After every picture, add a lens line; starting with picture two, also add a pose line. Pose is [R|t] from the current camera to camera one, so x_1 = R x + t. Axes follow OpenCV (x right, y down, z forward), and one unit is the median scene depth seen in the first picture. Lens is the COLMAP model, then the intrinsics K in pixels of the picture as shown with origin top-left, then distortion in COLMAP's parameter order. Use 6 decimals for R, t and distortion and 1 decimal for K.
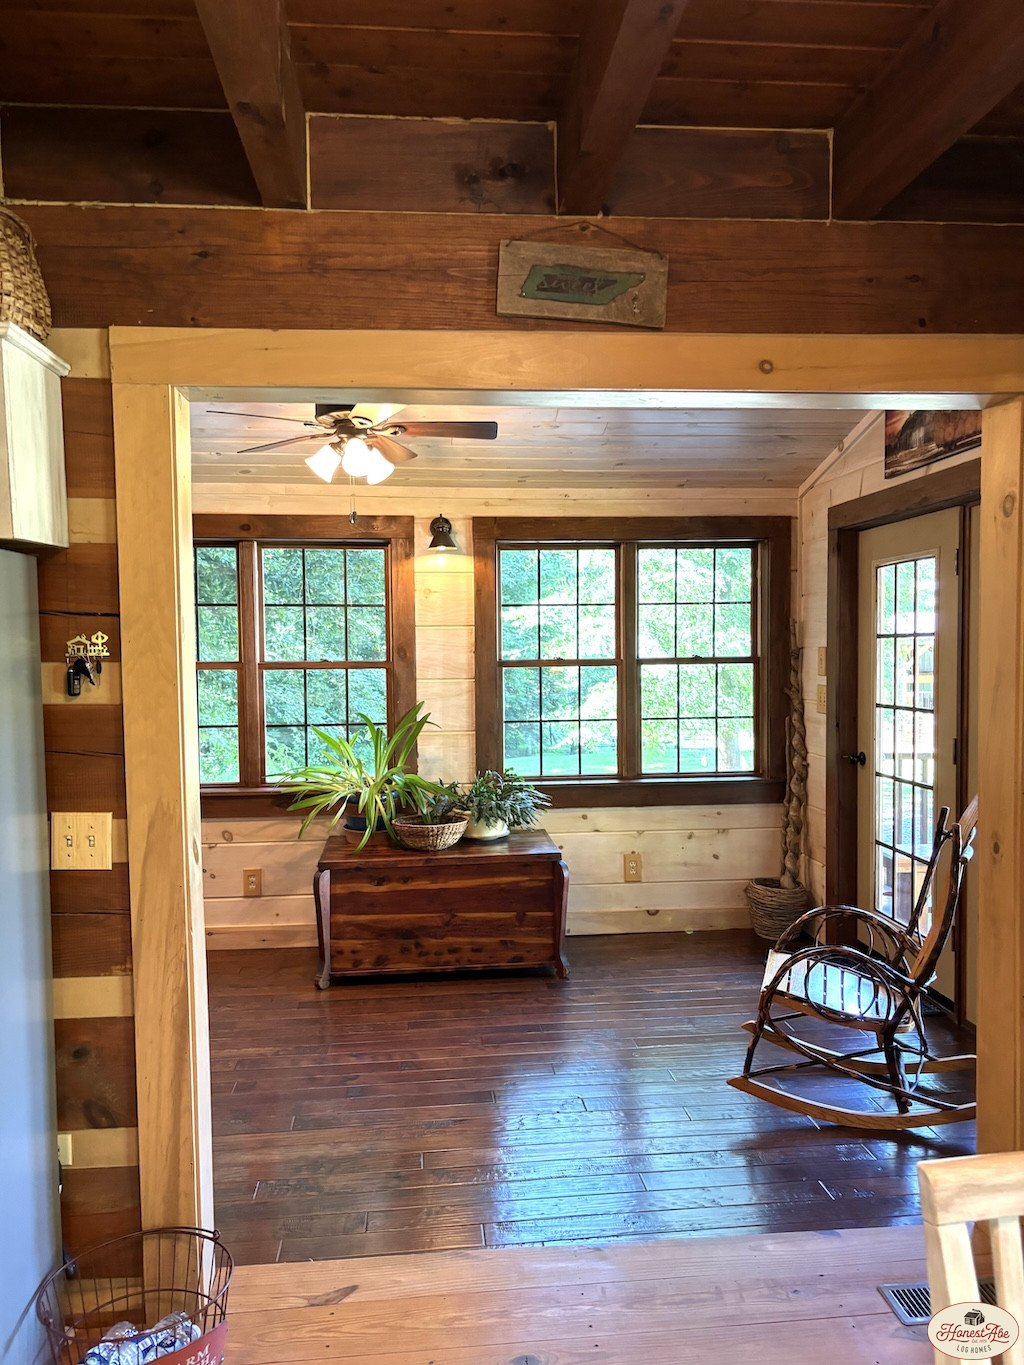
lens RADIAL K [[1035.8, 0, 512.4], [0, 1035.8, 704.2], [0, 0, 1]] dist [0.041336, -0.052226]
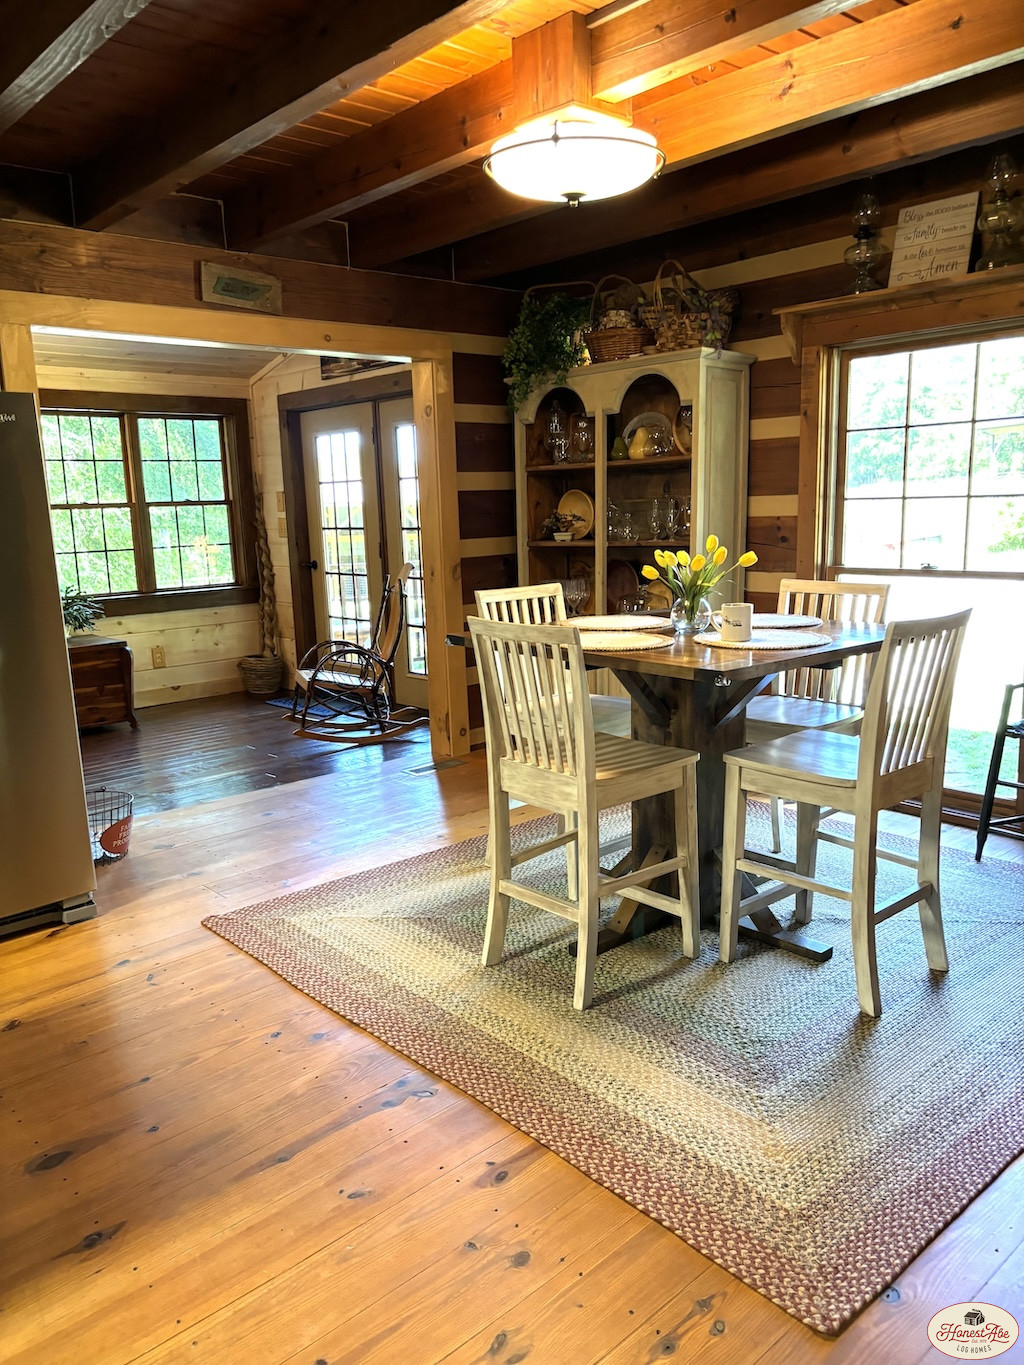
lens RADIAL K [[1024.8, 0, 512.0], [0, 1024.8, 682.5], [0, 0, 1]] dist [0.044078, -0.002522]
pose [[0.808232, -0.118184, 0.576882, -0.318431], [0.056268, 0.990670, 0.124121, 0.052038], [-0.586169, -0.067859, 0.807342, -0.401860]]
